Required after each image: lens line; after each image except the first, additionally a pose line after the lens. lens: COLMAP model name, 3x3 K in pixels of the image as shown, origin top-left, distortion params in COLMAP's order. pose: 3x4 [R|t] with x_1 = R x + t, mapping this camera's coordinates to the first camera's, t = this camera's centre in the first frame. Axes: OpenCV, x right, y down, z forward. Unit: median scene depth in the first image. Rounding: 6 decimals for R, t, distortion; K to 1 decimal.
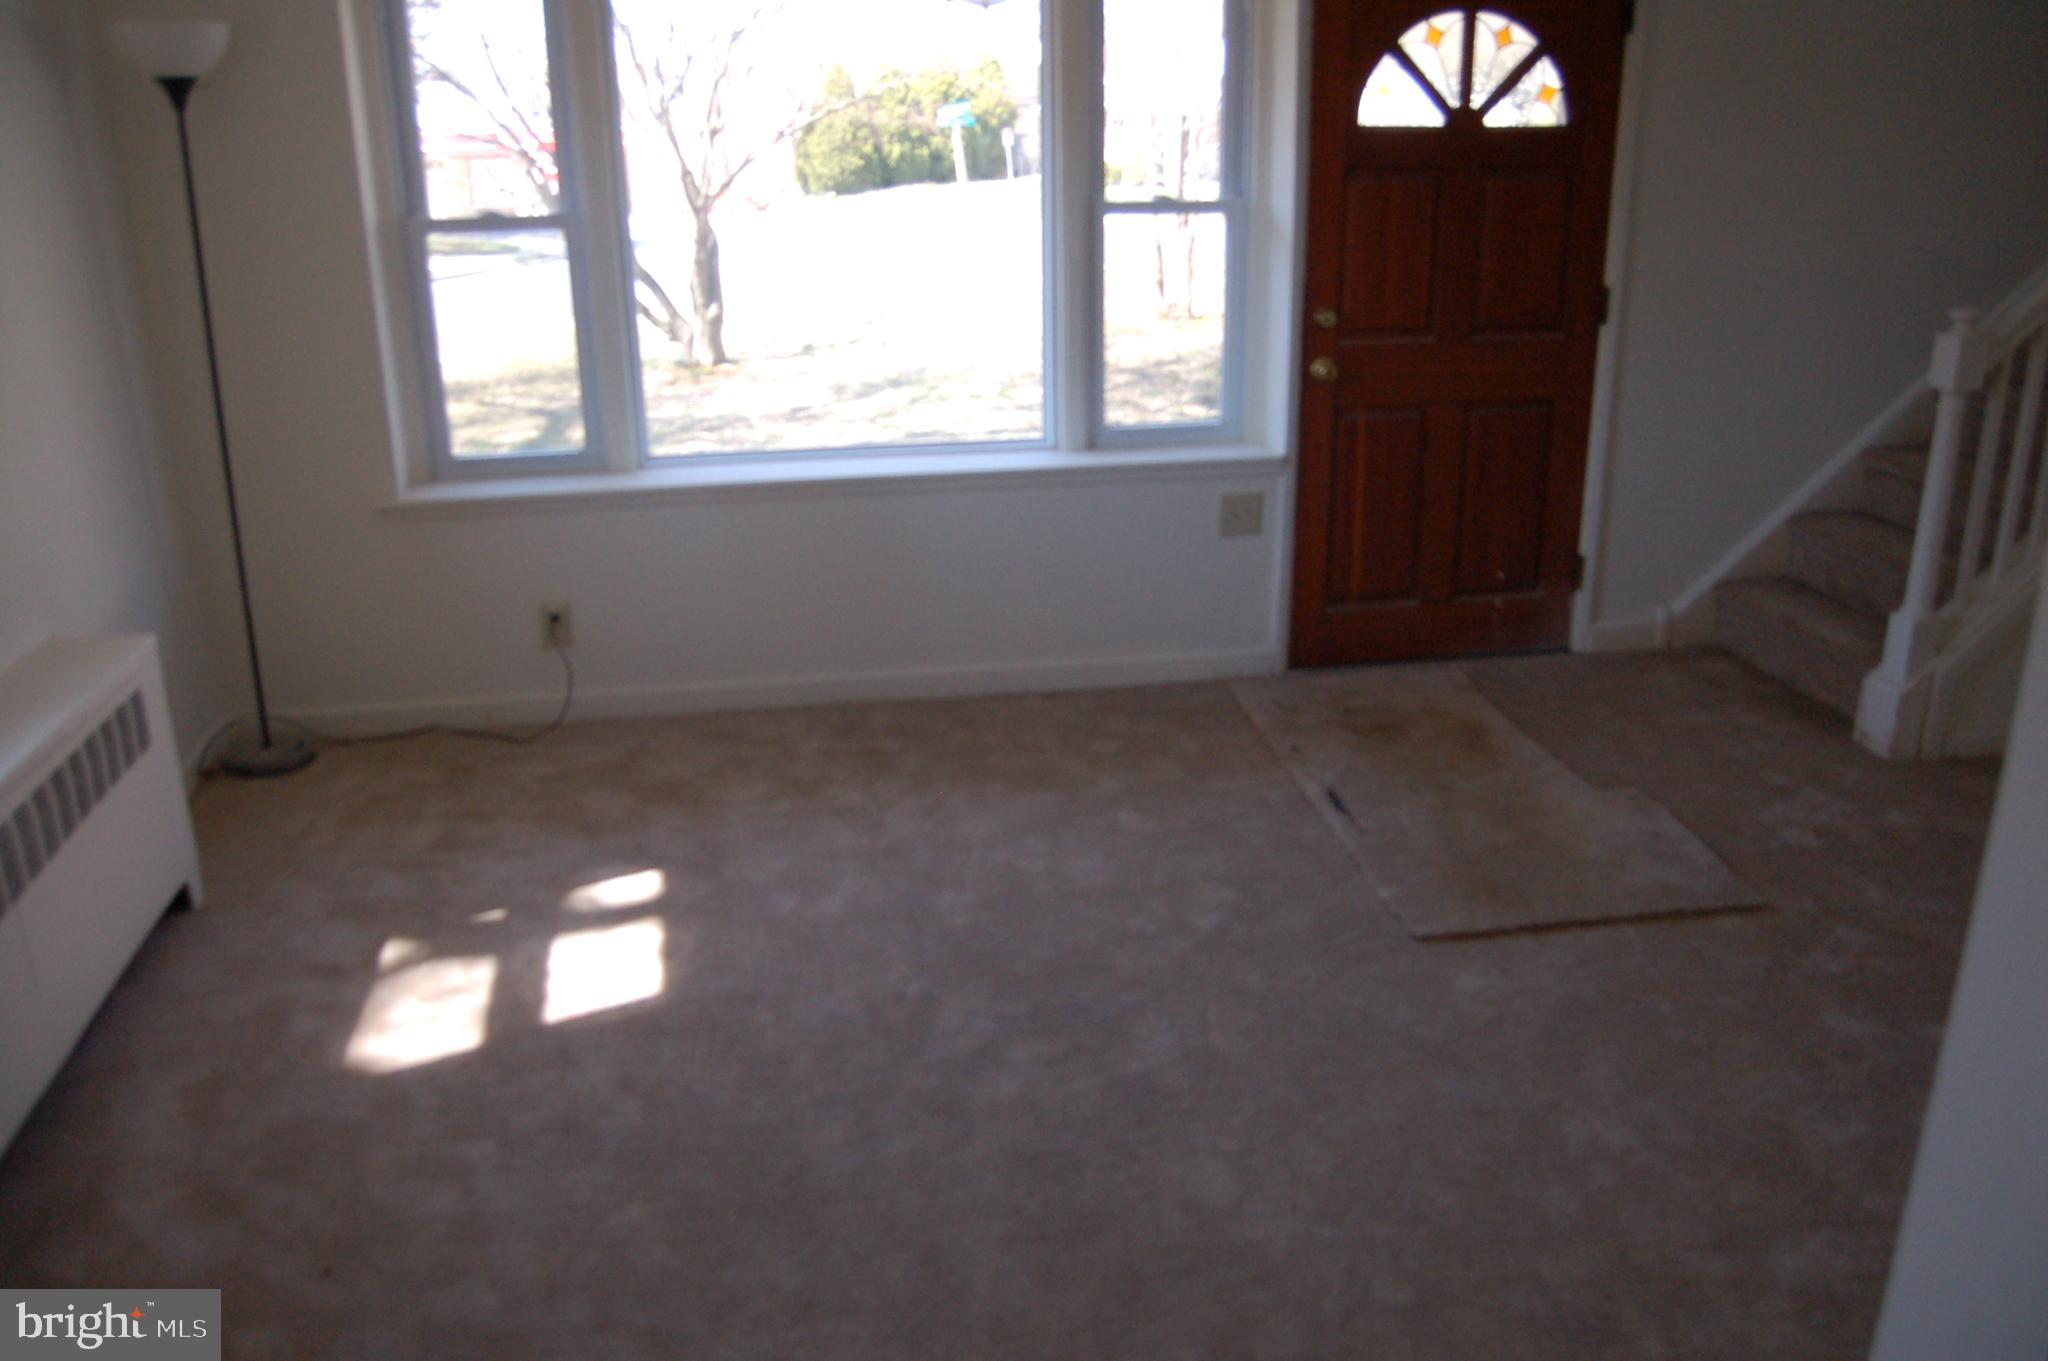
lens RADIAL K [[1620.7, 0, 1024.0], [0, 1620.7, 680.5], [0, 0, 1]] dist [-0.100982, 0.044918]
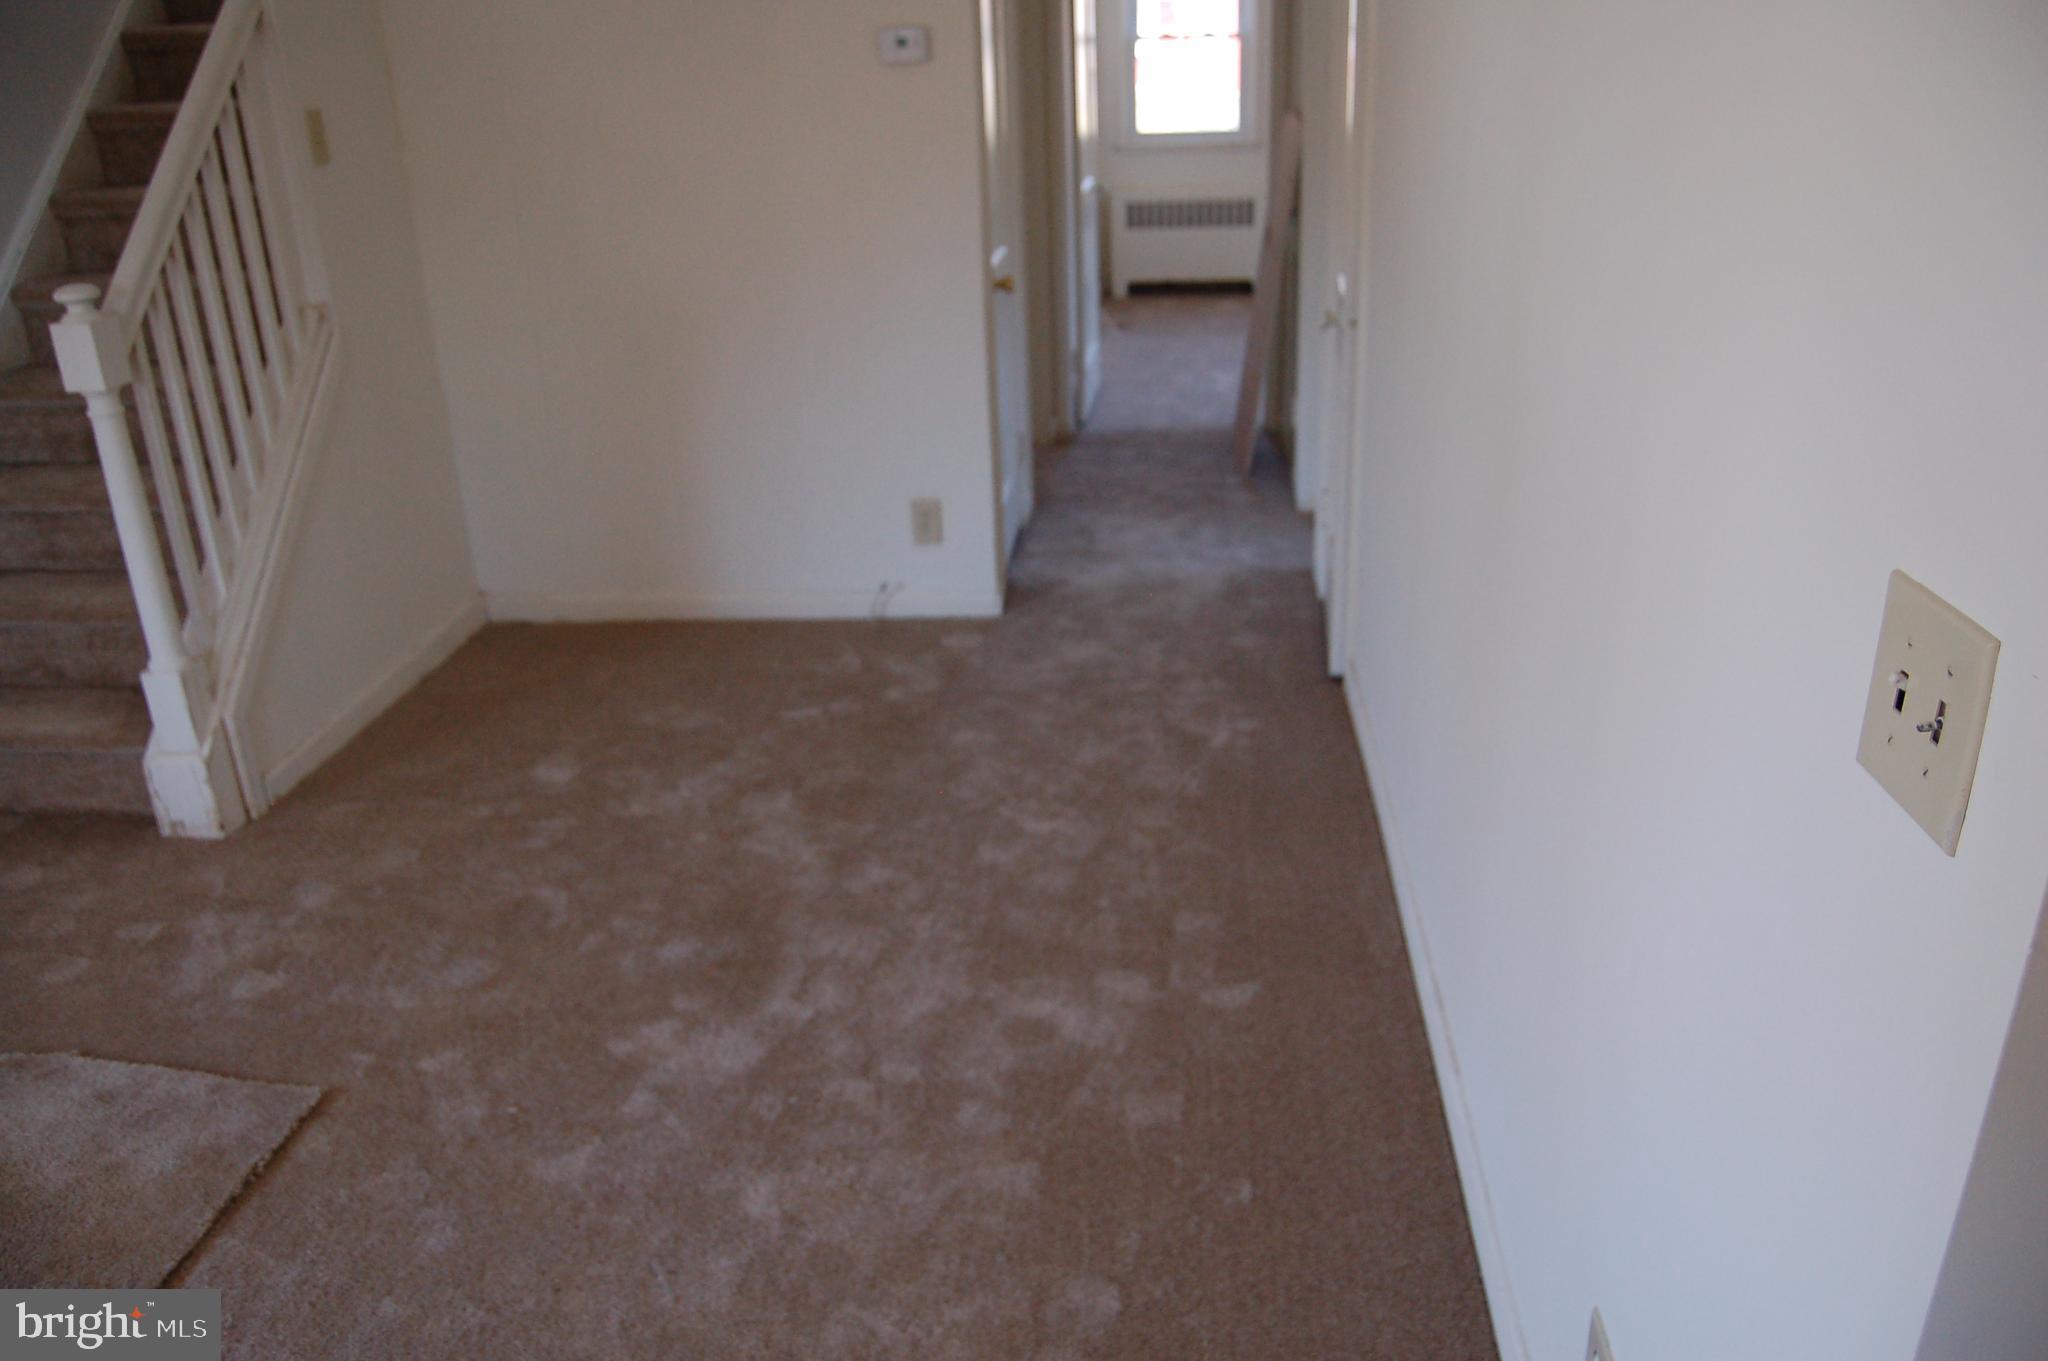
lens RADIAL K [[1554.3, 0, 1024.0], [0, 1554.3, 680.5], [0, 0, 1]] dist [-0.089487, 0.034442]
pose [[0.269600, -0.378667, 0.885396, -0.005862], [0.347242, 0.895812, 0.277387, -0.090969], [-0.898186, 0.232663, 0.373000, 0.295340]]
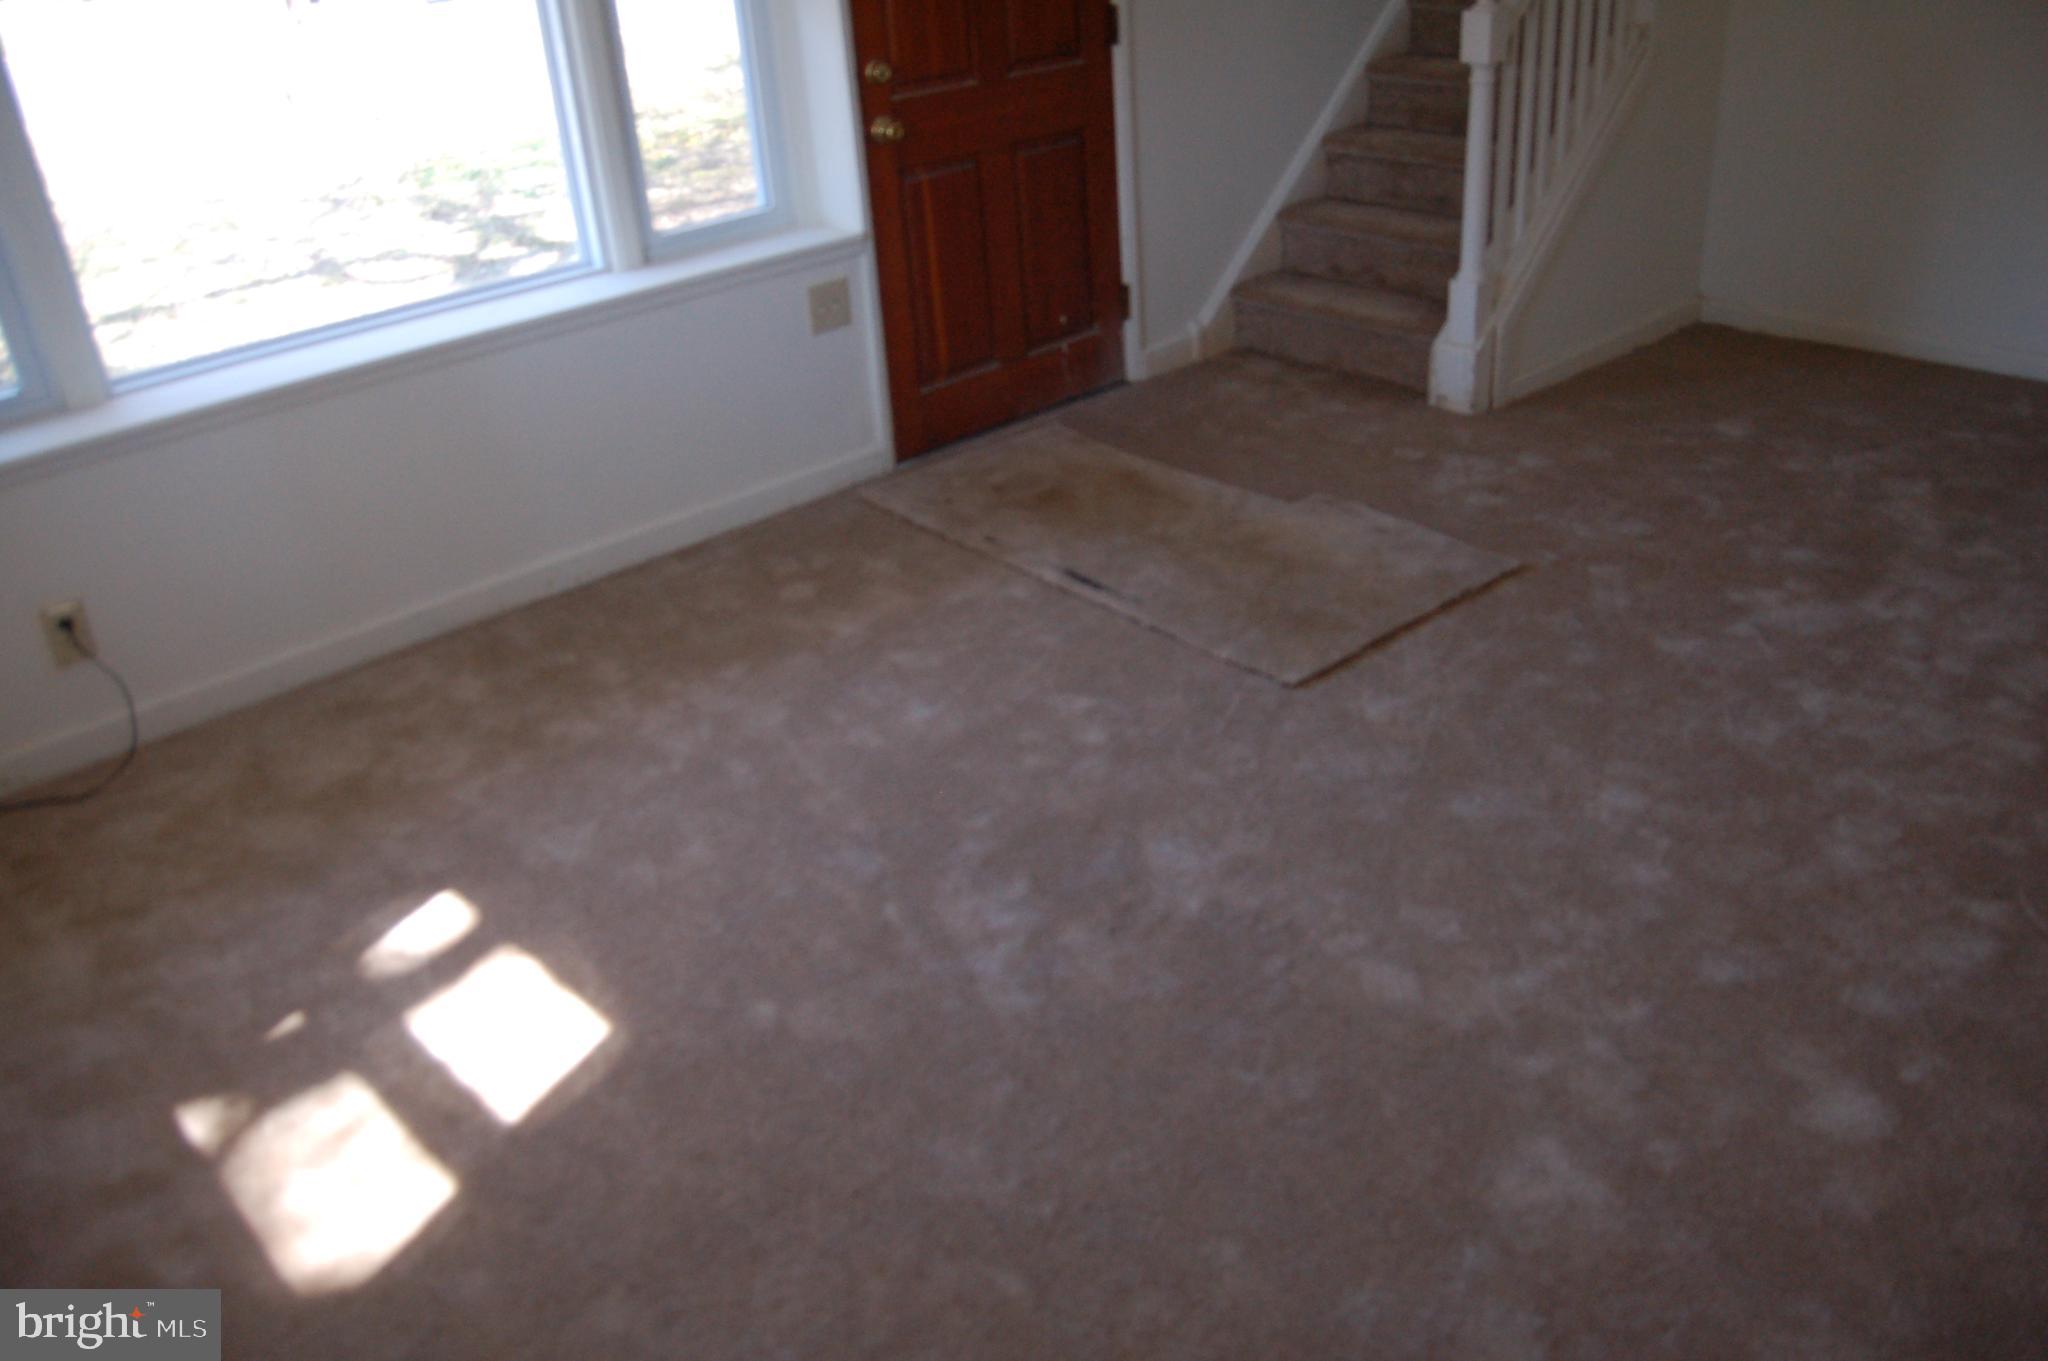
lens RADIAL K [[1620.7, 0, 1024.0], [0, 1620.7, 680.5], [0, 0, 1]] dist [-0.100982, 0.044918]
pose [[0.841426, -0.288576, 0.456865, -0.257049], [0.226463, 0.955952, 0.186737, -0.048504], [-0.490629, -0.053662, 0.869715, 0.163710]]
